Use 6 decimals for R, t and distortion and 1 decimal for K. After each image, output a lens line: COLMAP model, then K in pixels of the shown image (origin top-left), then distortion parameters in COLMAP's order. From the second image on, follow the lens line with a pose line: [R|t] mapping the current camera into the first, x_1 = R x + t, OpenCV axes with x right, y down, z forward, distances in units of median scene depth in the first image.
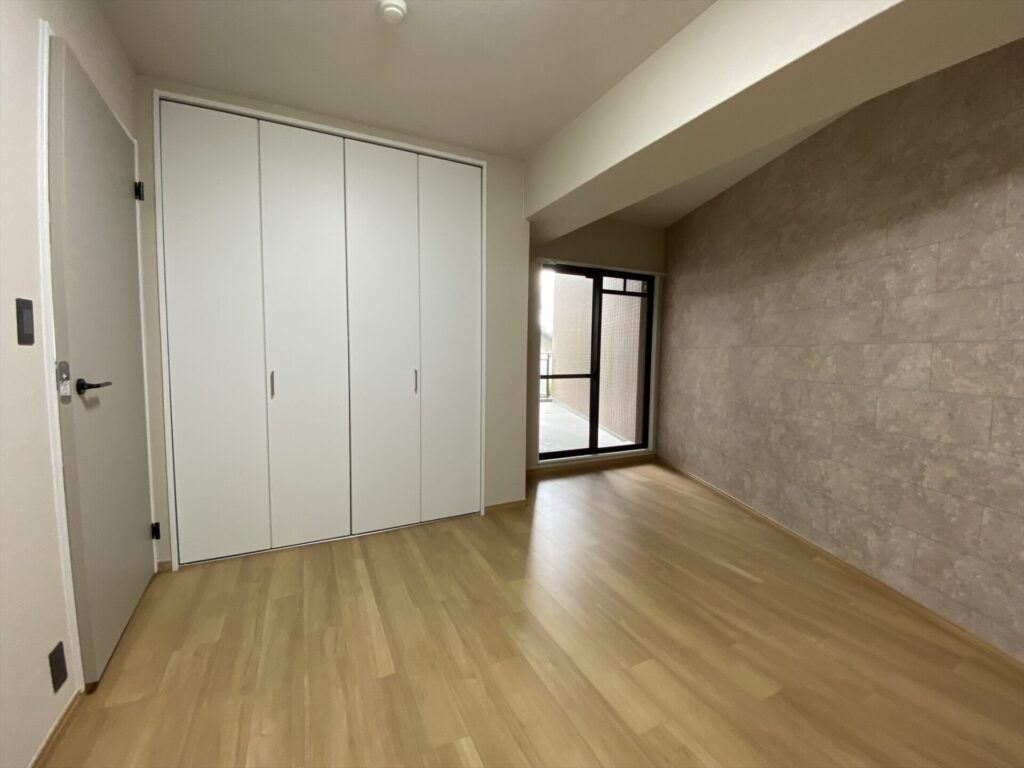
lens RADIAL K [[417.7, 0, 510.6], [0, 417.7, 379.1], [0, 0, 1]] dist [0.036681, -0.023753]
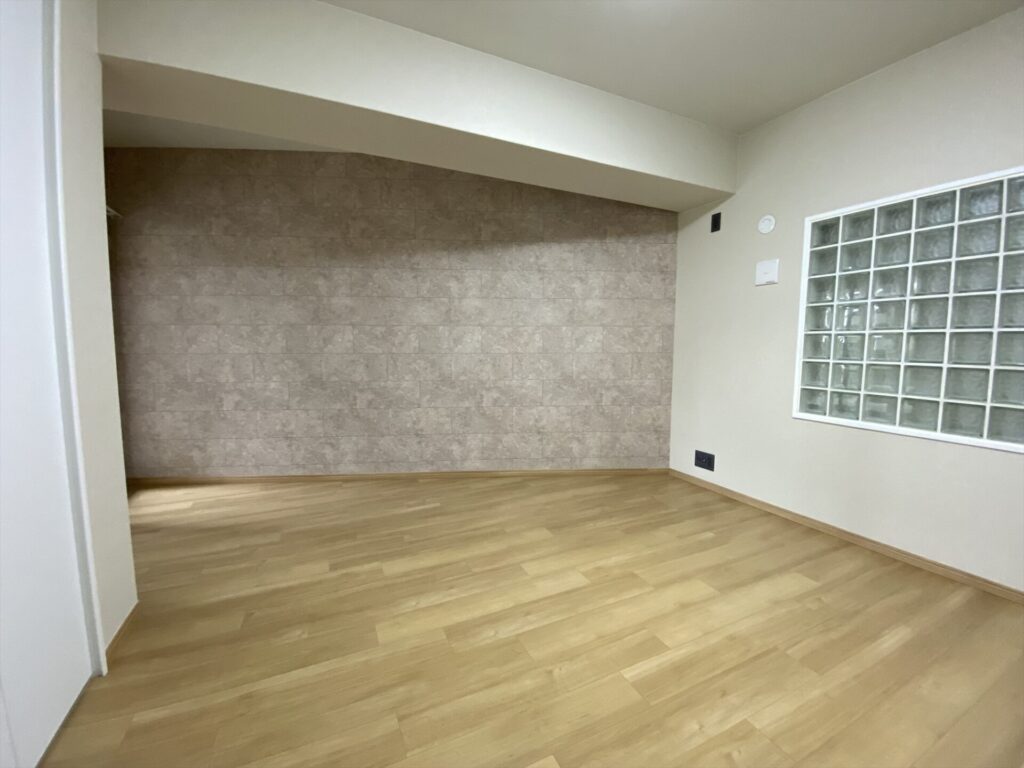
lens RADIAL K [[417.2, 0, 508.7], [0, 417.2, 382.4], [0, 0, 1]] dist [0.027891, -0.023251]
pose [[0.022362, -0.108690, 0.993824, -0.688843], [0.061726, 0.992326, 0.107138, -0.027450], [-0.997843, 0.058949, 0.028899, 0.748814]]
